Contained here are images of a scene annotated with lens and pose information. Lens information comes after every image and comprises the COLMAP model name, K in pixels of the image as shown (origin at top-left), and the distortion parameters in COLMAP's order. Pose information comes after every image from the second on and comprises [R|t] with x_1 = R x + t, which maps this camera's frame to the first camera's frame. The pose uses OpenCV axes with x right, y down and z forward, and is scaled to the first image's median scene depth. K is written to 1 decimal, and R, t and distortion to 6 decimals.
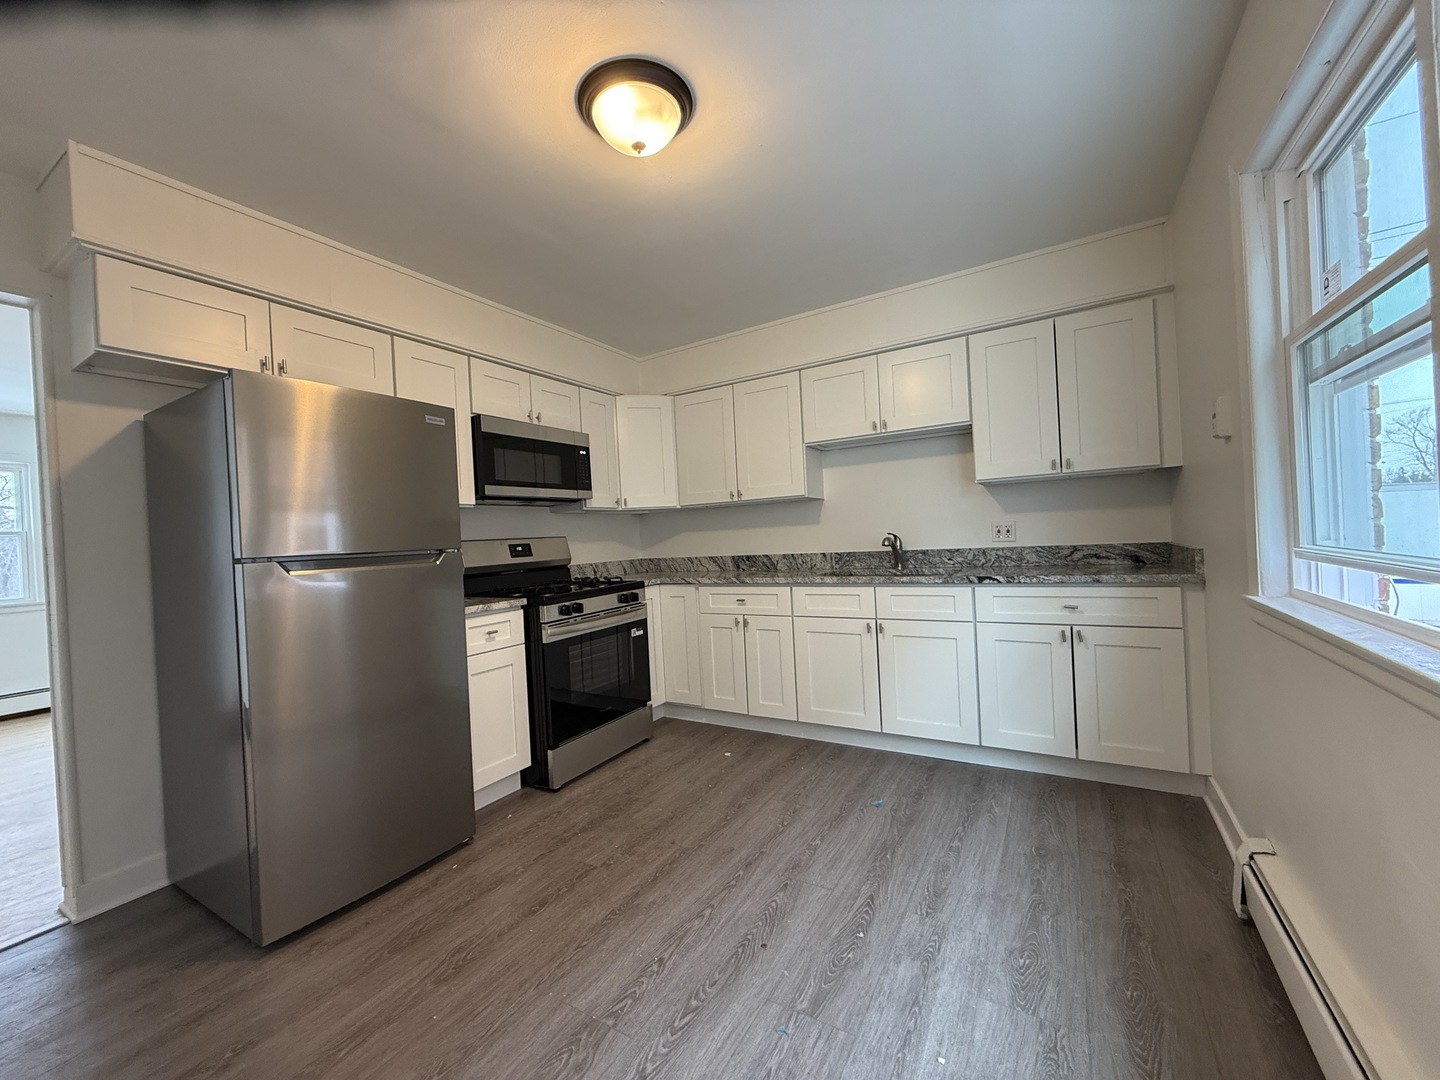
lens RADIAL K [[573.3, 0, 717.8], [0, 573.3, 537.7], [0, 0, 1]] dist [-0.000336, -0.000297]
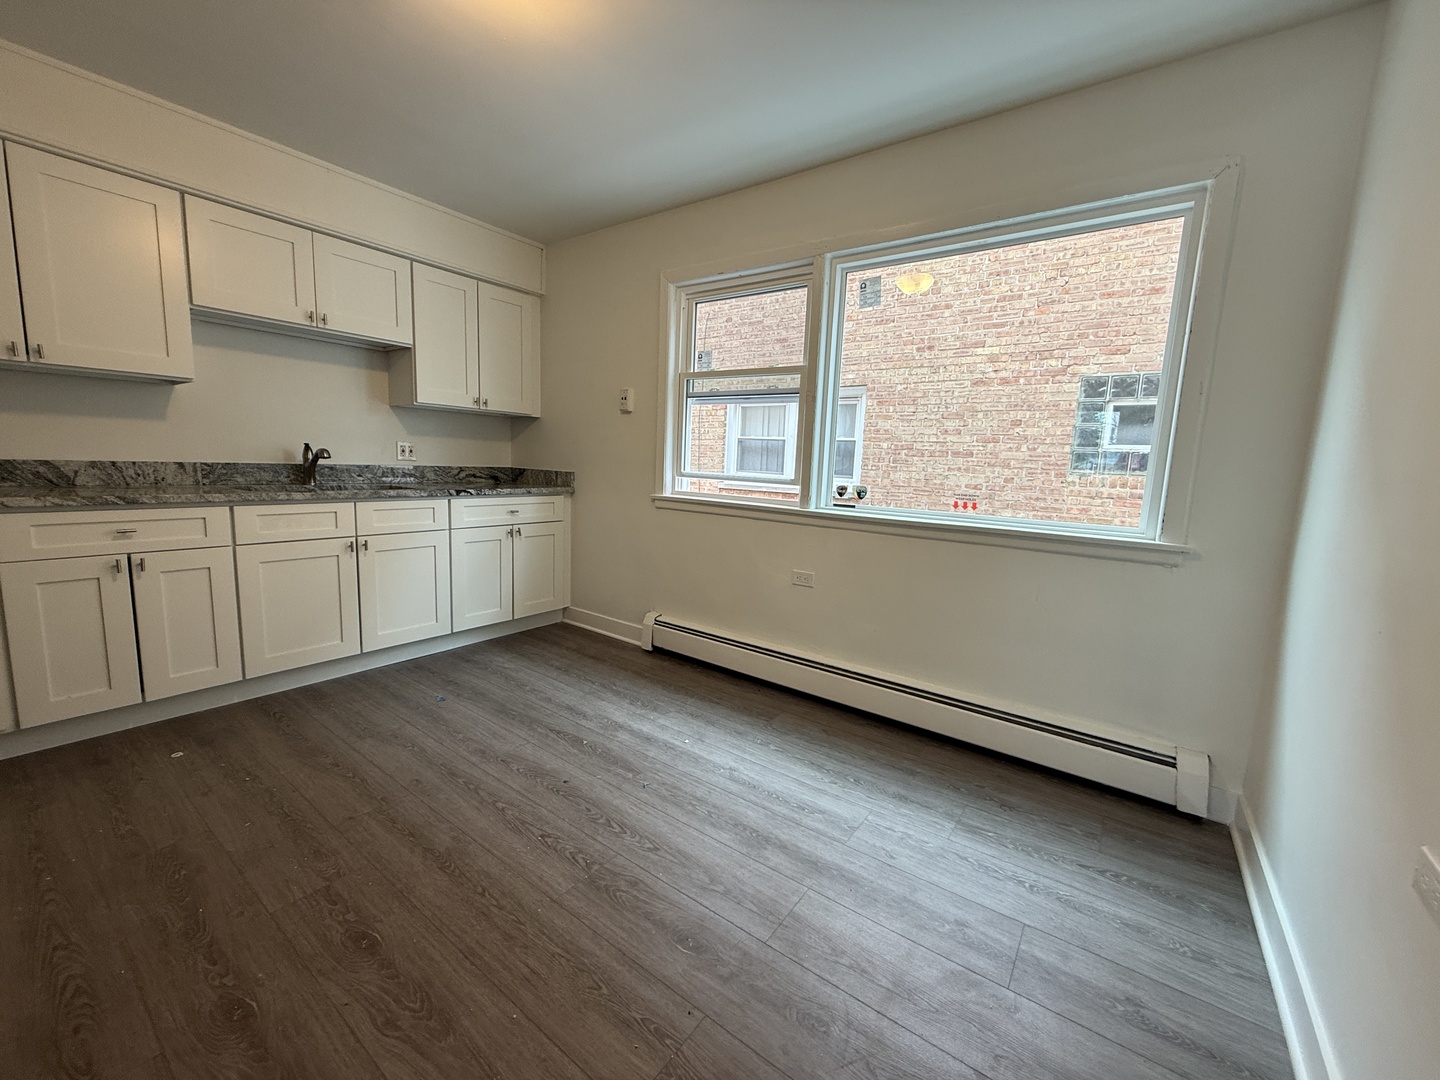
lens RADIAL K [[573.3, 0, 717.8], [0, 573.3, 537.7], [0, 0, 1]] dist [-0.000336, -0.000297]
pose [[0.086215, -0.079115, 0.993130, -0.699002], [-0.042648, 0.995635, 0.083017, 0.047371], [-0.995363, -0.049512, 0.082465, 0.388786]]
